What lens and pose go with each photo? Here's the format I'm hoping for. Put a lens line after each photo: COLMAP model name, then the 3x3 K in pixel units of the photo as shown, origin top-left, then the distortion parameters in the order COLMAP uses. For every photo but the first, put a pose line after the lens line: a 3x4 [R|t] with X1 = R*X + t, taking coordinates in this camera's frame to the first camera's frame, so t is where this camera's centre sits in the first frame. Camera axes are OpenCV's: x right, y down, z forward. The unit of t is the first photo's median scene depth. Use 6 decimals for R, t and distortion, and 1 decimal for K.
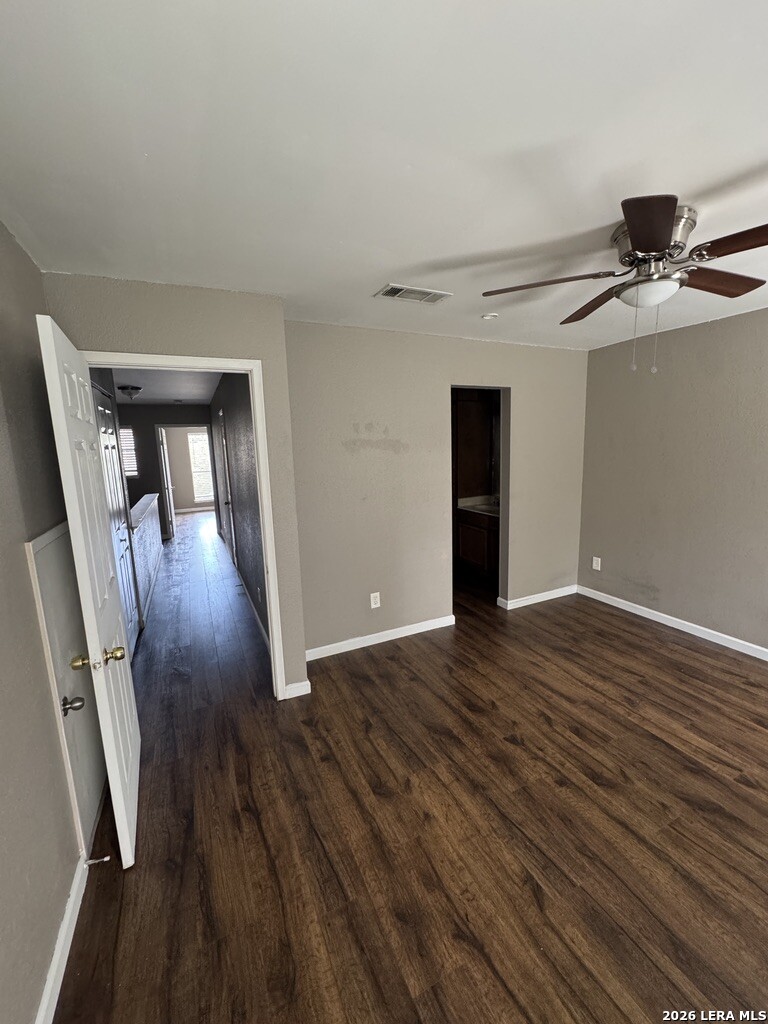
lens RADIAL K [[406.0, 0, 383.8], [0, 406.0, 511.7], [0, 0, 1]] dist [-0.002332, -0.000387]
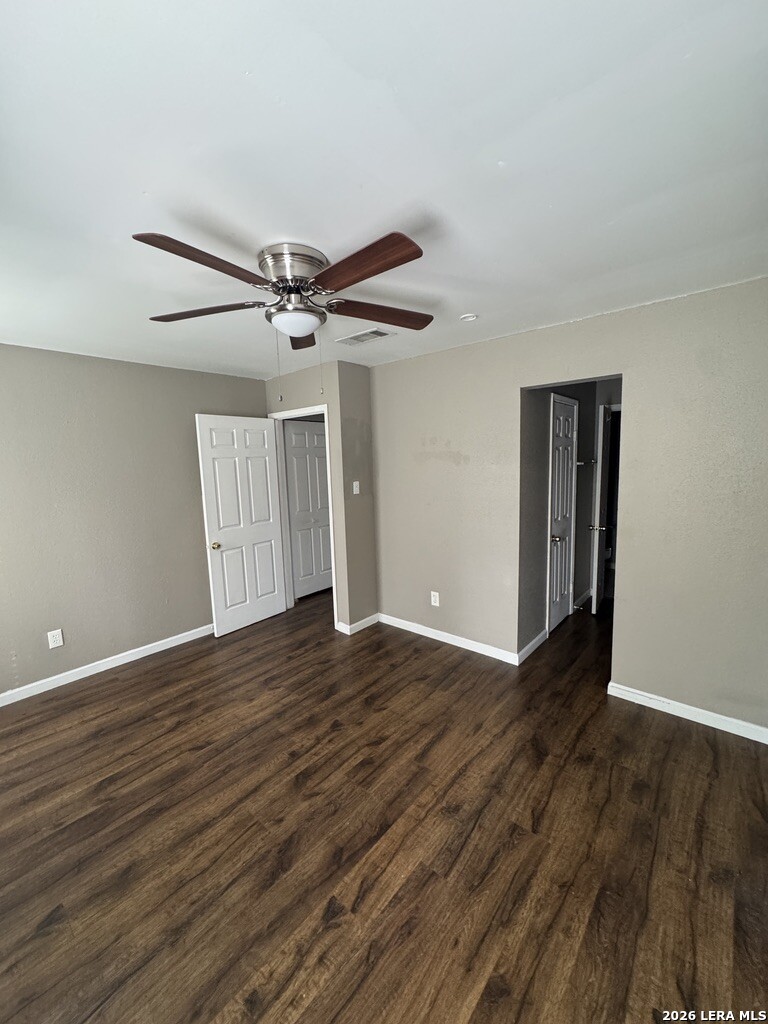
lens RADIAL K [[406.0, 0, 385.5], [0, 406.0, 510.6], [0, 0, 1]] dist [-0.002332, -0.000387]
pose [[0.405006, 0.132684, -0.904635, 1.412644], [-0.131686, 0.987563, 0.085891, -0.147113], [0.904781, 0.084341, 0.417441, 0.652212]]
